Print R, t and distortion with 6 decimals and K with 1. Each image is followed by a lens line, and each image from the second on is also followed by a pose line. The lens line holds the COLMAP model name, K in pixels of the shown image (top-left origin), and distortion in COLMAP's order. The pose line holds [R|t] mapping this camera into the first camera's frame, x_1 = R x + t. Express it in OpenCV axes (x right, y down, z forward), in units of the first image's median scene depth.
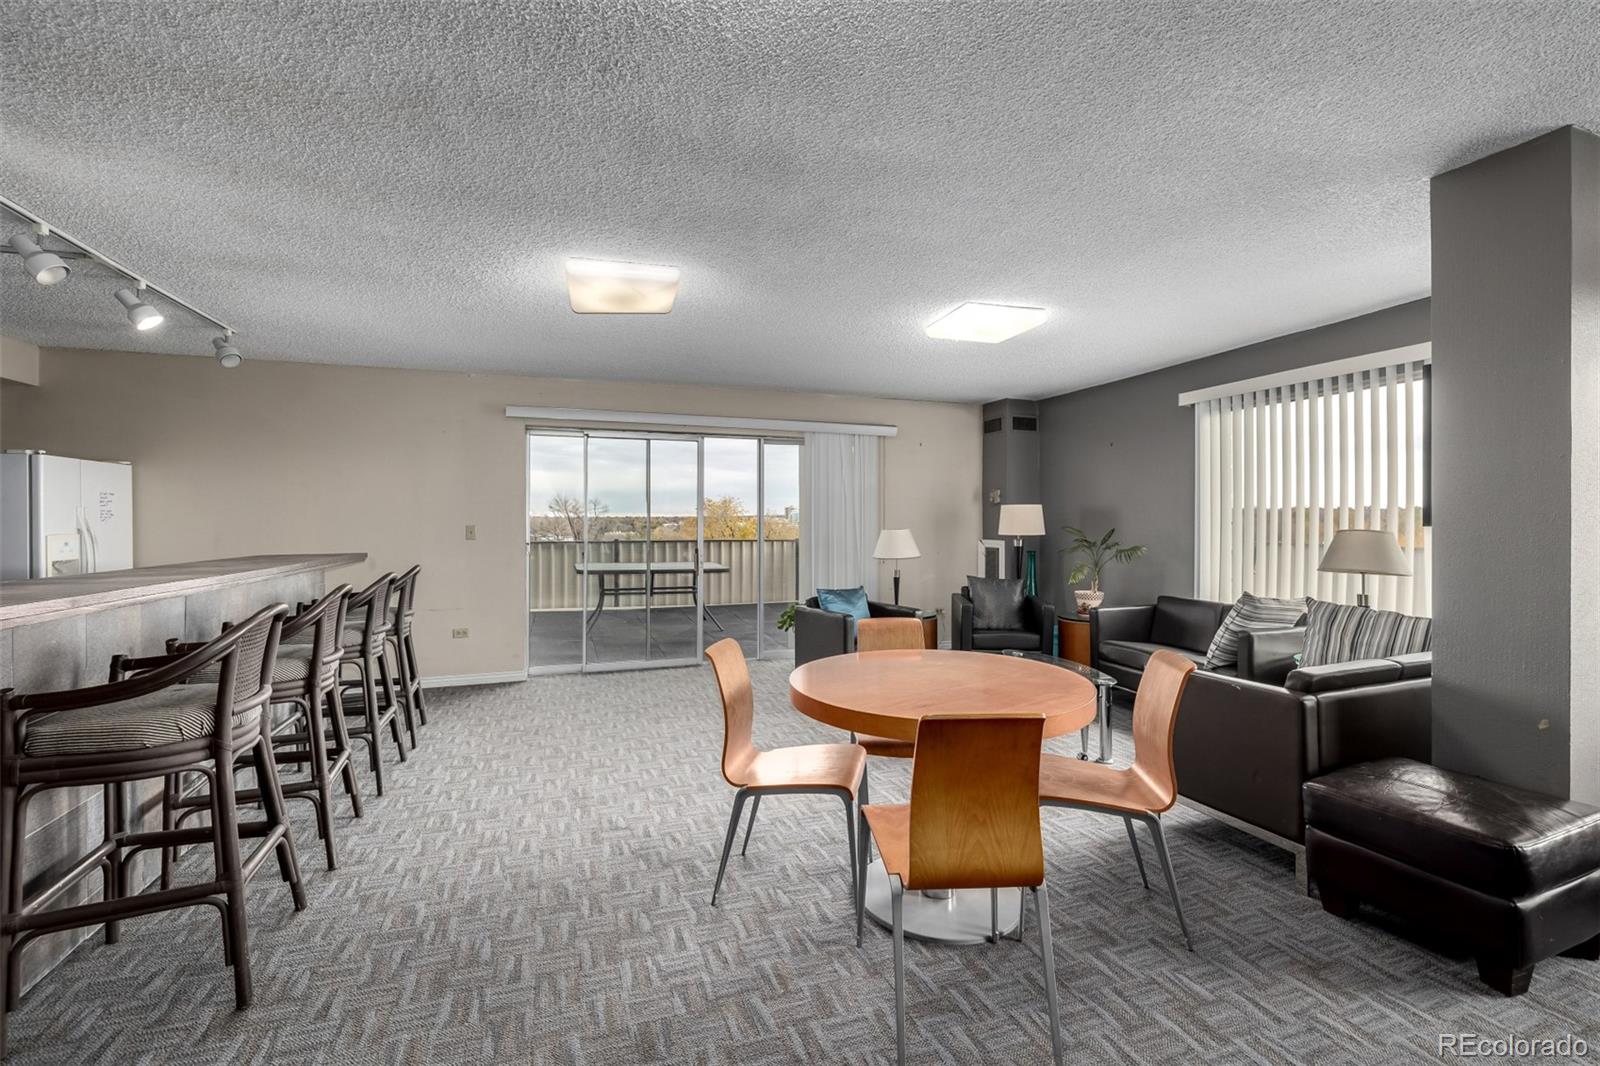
lens RADIAL K [[684.0, 0, 796.6], [0, 684.0, 524.9], [0, 0, 1]] dist [-0.010569, -0.000097]
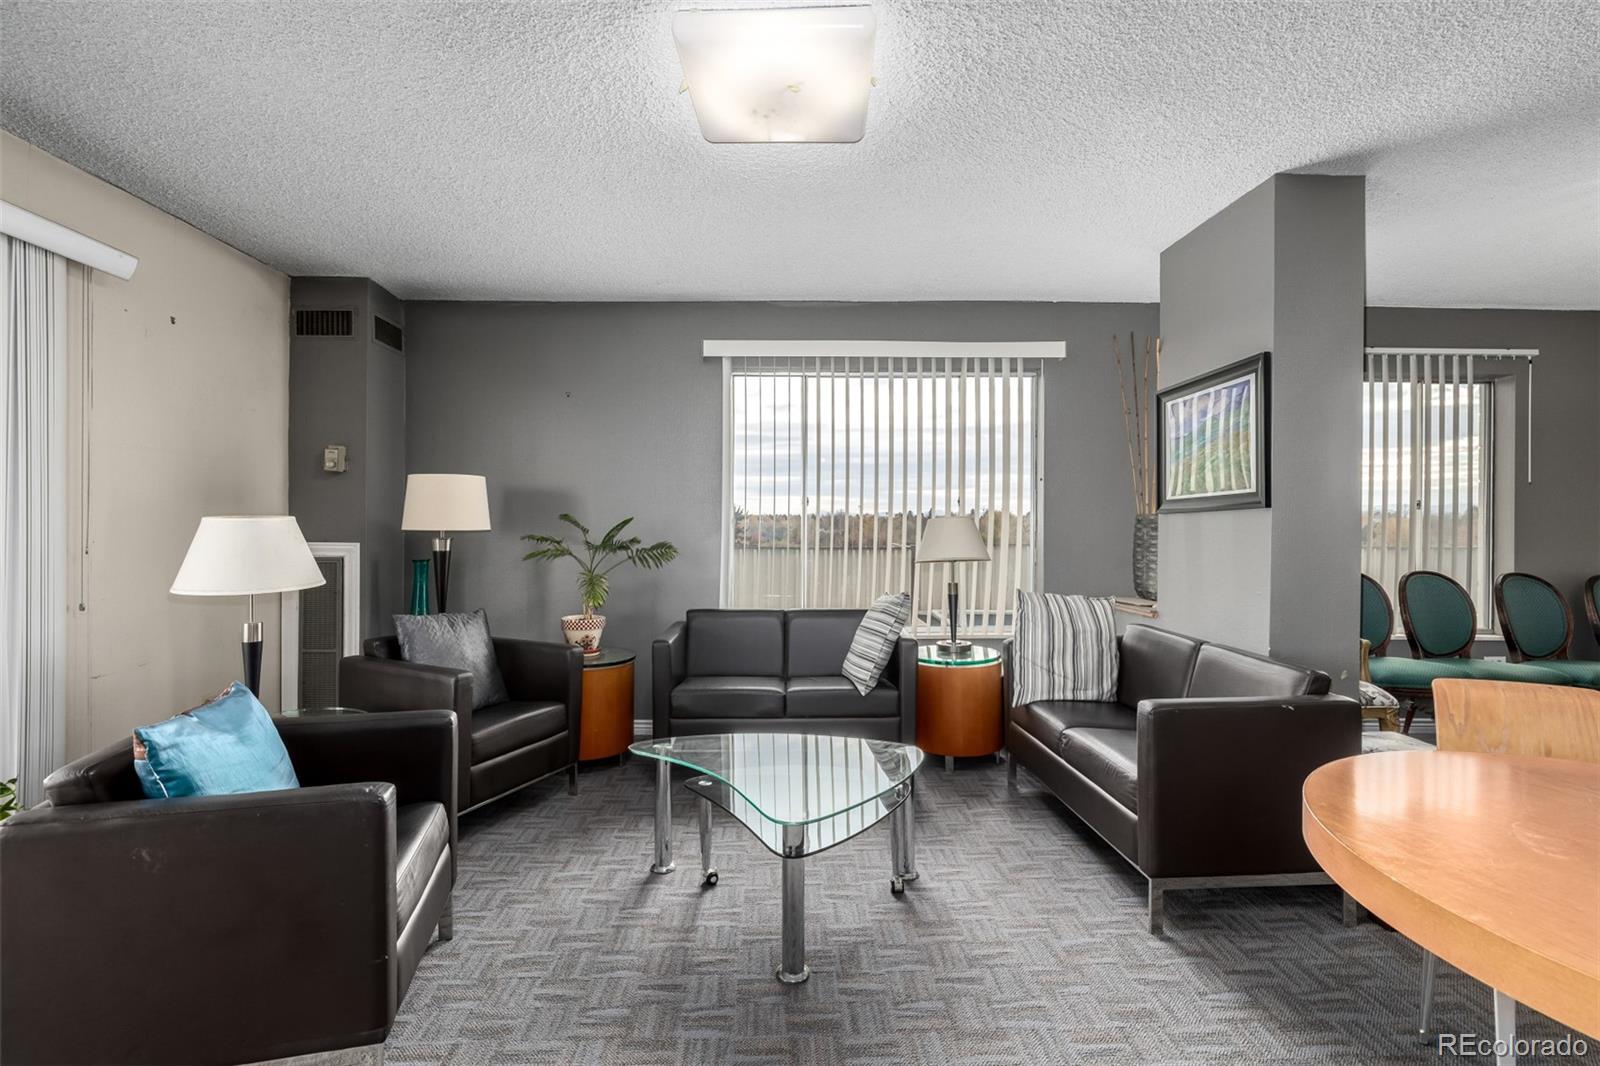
lens RADIAL K [[706.4, 0, 803.0], [0, 706.4, 518.4], [0, 0, 1]] dist [0.000802, 0.000029]
pose [[0.294064, 0.014032, 0.955683, -0.190139], [0.000994, 0.999887, -0.014987, 0.020130], [-0.955785, 0.005357, 0.294017, 0.801786]]
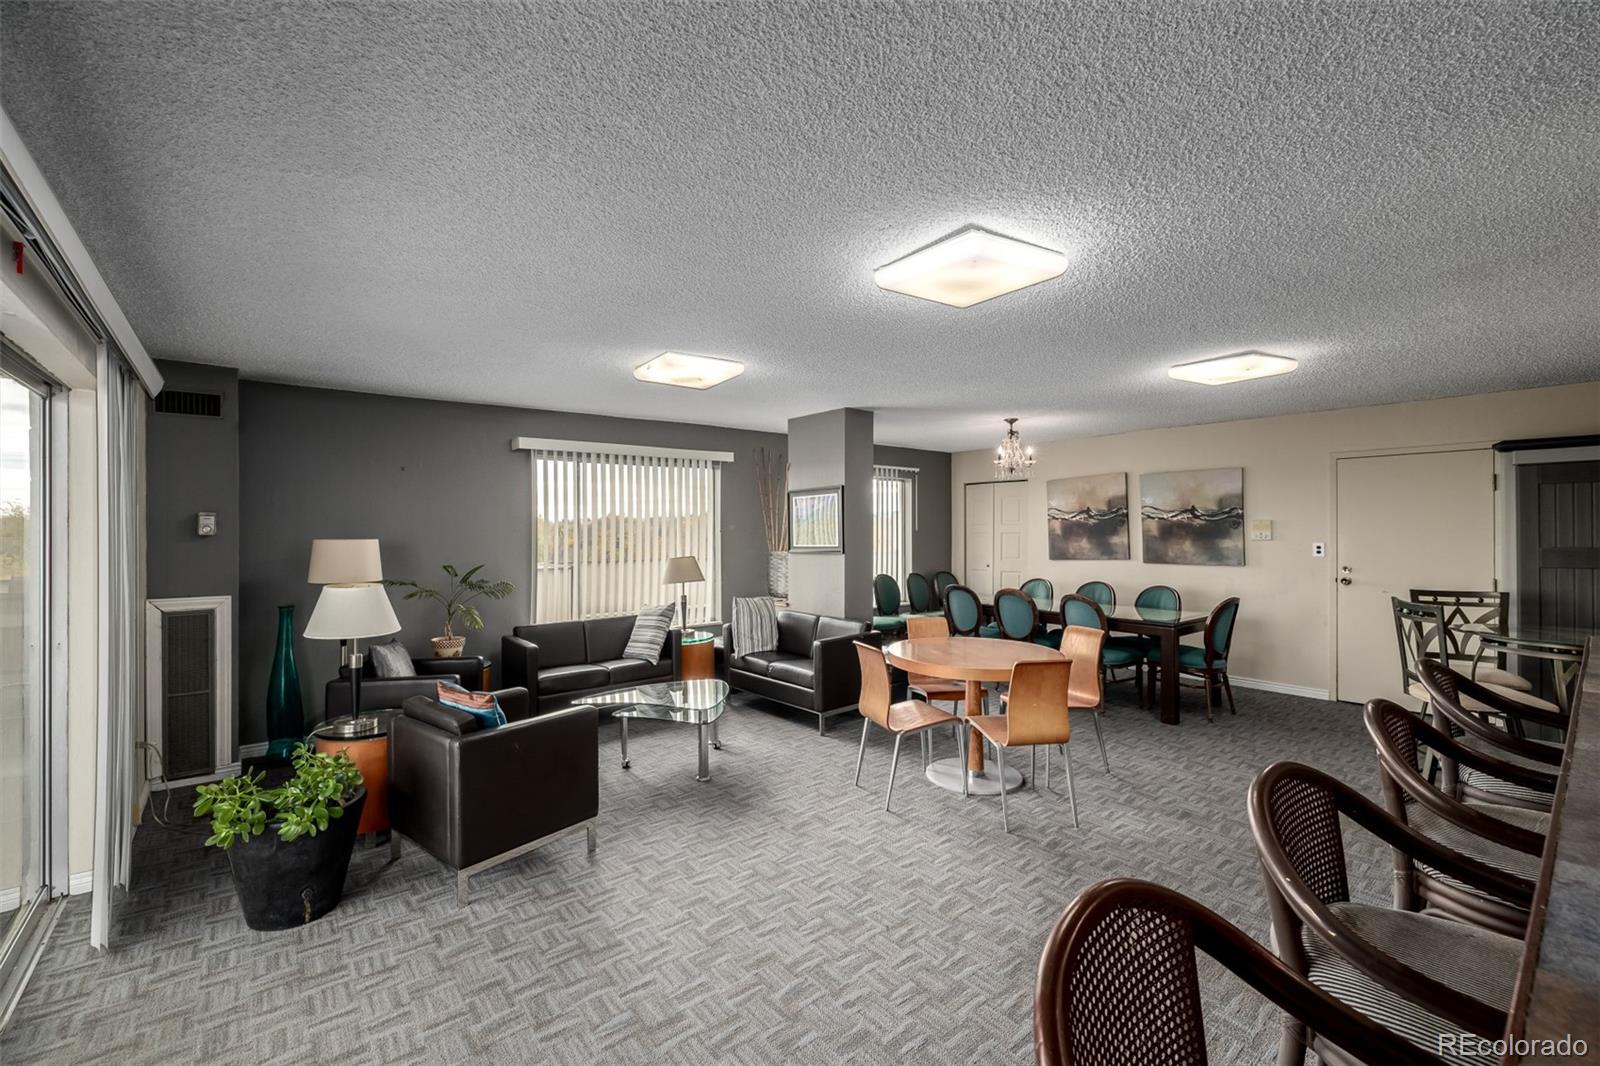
lens RADIAL K [[684.0, 0, 796.6], [0, 684.0, 524.9], [0, 0, 1]] dist [-0.010569, -0.000097]
pose [[-0.348852, 0.011974, 0.937101, -0.720588], [0.014399, 0.999869, -0.007416, -0.046610], [-0.937067, 0.010906, -0.348978, 1.157963]]
